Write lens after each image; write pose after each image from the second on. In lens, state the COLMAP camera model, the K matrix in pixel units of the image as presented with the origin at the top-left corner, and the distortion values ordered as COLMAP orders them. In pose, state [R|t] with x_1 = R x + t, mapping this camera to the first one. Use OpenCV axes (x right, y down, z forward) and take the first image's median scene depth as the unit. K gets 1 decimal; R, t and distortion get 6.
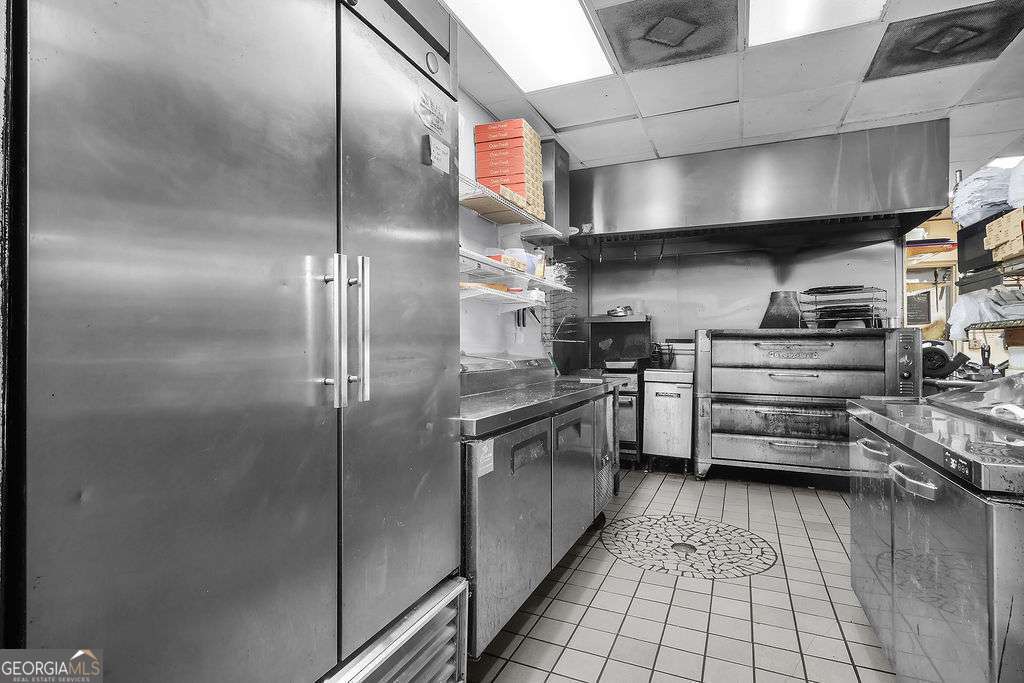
lens RADIAL K [[504.0, 0, 506.7], [0, 504.0, 338.9], [0, 0, 1]] dist [0.001597, 0.000950]
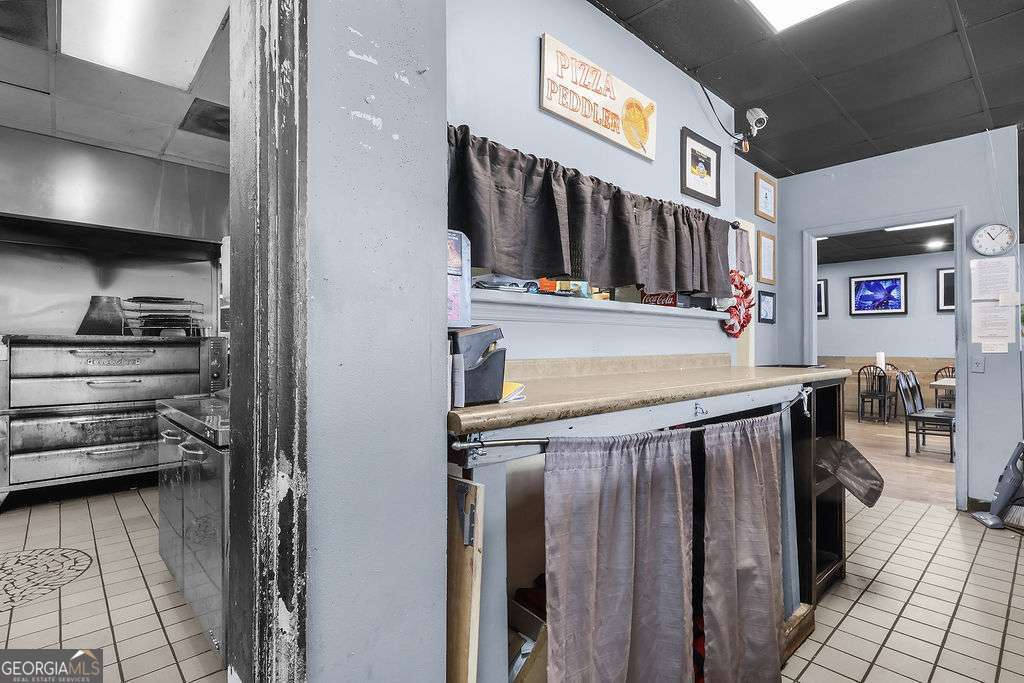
lens RADIAL K [[501.2, 0, 504.9], [0, 501.2, 344.2], [0, 0, 1]] dist [-0.000870, -0.001003]
pose [[0.393518, 0.001233, 0.919316, -0.047162], [-0.007511, 0.999970, 0.001873, -0.011069], [-0.919286, -0.007642, 0.393516, -0.114061]]
